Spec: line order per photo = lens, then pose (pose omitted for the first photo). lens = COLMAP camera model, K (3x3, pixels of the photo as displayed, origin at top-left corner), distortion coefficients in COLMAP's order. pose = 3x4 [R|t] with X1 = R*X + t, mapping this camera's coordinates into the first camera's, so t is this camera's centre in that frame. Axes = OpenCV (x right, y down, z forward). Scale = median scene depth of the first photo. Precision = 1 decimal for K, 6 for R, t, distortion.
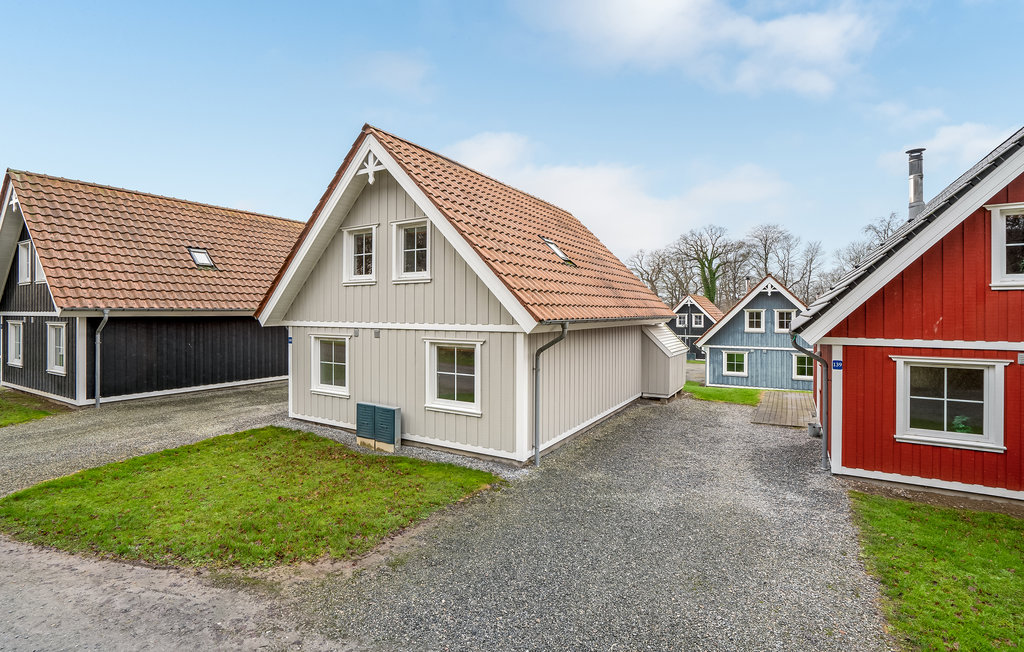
lens RADIAL K [[471.5, 0, 514.0], [0, 471.5, 316.0], [0, 0, 1]] dist [-0.033716, 0.007478]
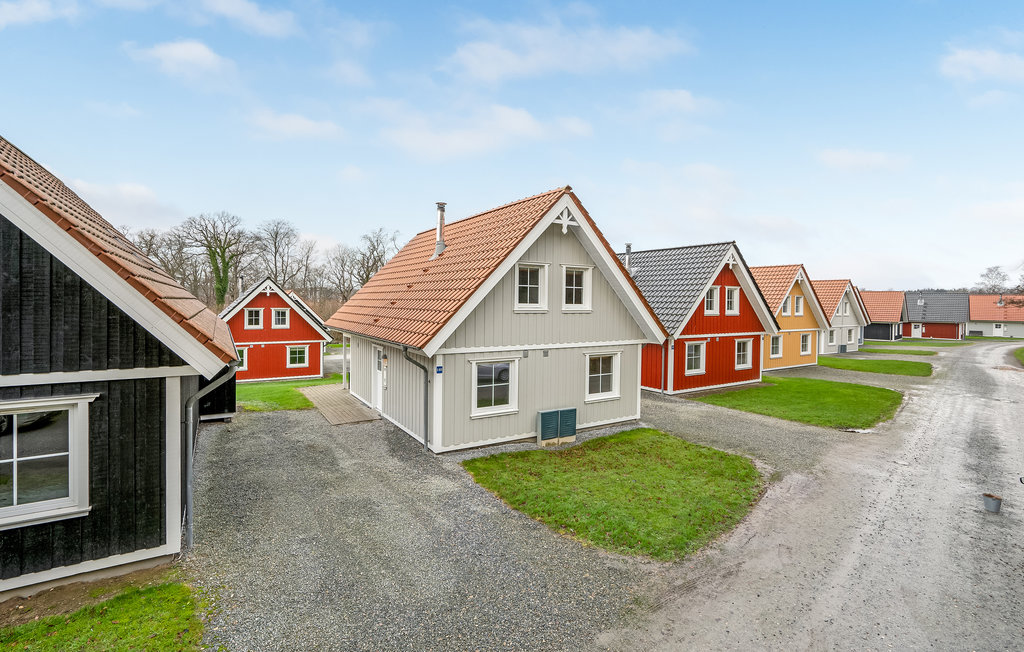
lens RADIAL K [[471.5, 0, 495.3], [0, 471.5, 314.1], [0, 0, 1]] dist [-0.033716, 0.007478]
pose [[0.485800, -0.020782, 0.873823, -0.549040], [-0.000760, 0.999707, 0.024198, -0.035840], [-0.874070, -0.012419, 0.485642, 0.201793]]
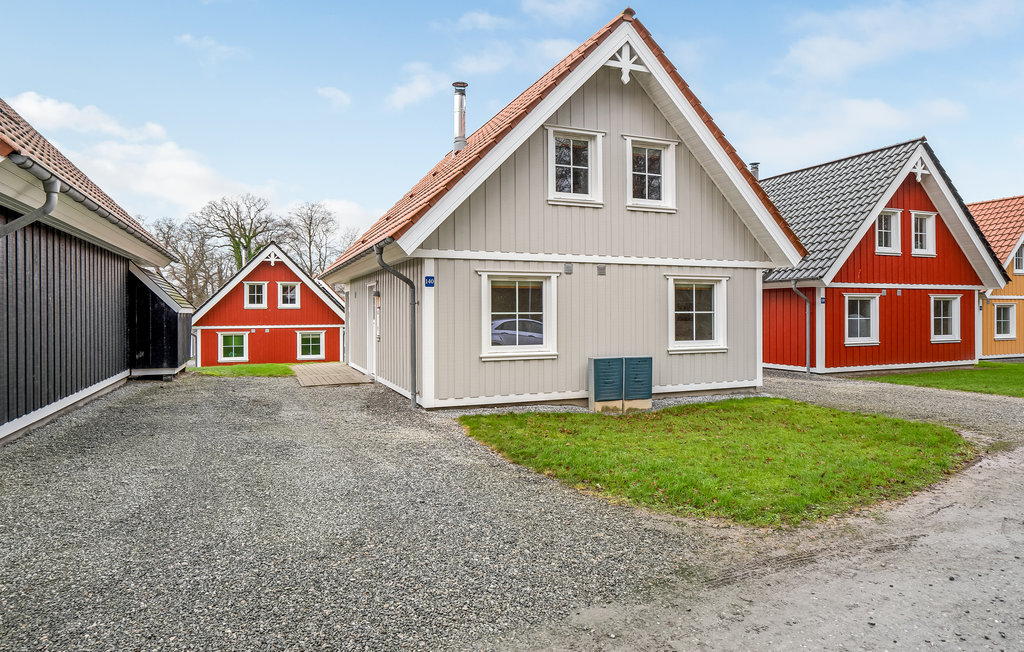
lens RADIAL K [[612.7, 0, 493.8], [0, 612.7, 315.7], [0, 0, 1]] dist [-0.035012, 0.022131]
pose [[0.621506, -0.011532, 0.783325, -0.469826], [0.013536, 0.999900, 0.003980, 0.041913], [-0.783293, 0.008130, 0.621600, 0.193117]]
